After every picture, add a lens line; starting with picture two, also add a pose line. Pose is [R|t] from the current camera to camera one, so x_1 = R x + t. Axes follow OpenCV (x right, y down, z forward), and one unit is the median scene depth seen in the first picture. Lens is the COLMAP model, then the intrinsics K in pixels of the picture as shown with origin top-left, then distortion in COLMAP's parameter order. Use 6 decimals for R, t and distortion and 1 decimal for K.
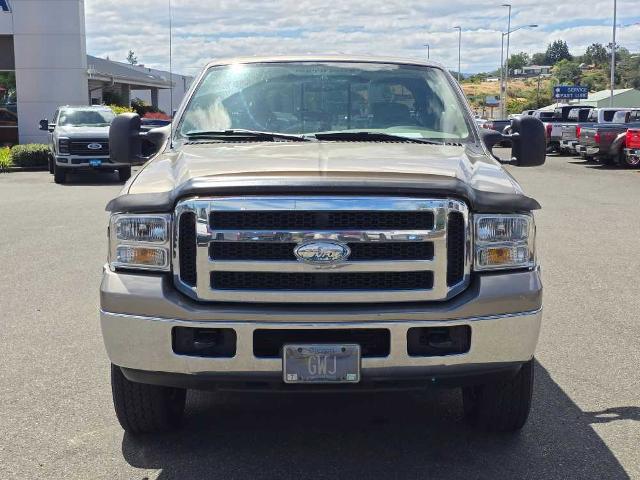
lens RADIAL K [[975.7, 0, 326.5], [0, 975.7, 229.7], [0, 0, 1]] dist [0.068114, 0.000000]
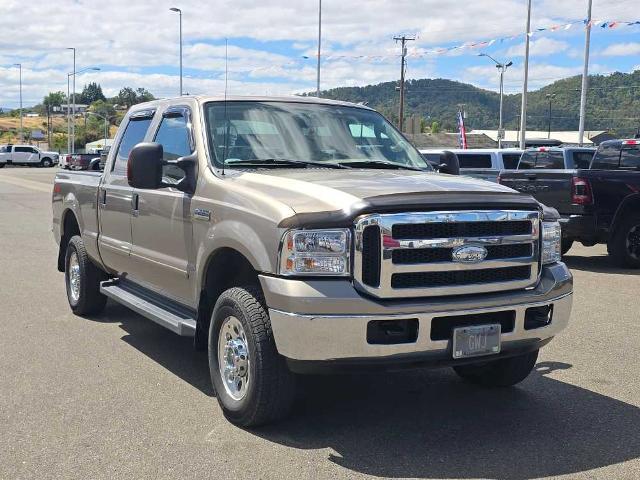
lens RADIAL K [[877.2, 0, 327.5], [0, 877.2, 228.8], [0, 0, 1]] dist [0.084134, 0.000000]
pose [[0.870742, -0.027014, 0.490998, -0.725733], [0.040391, 0.999045, -0.016664, 0.001469], [-0.490079, 0.034342, 0.871002, 0.080817]]
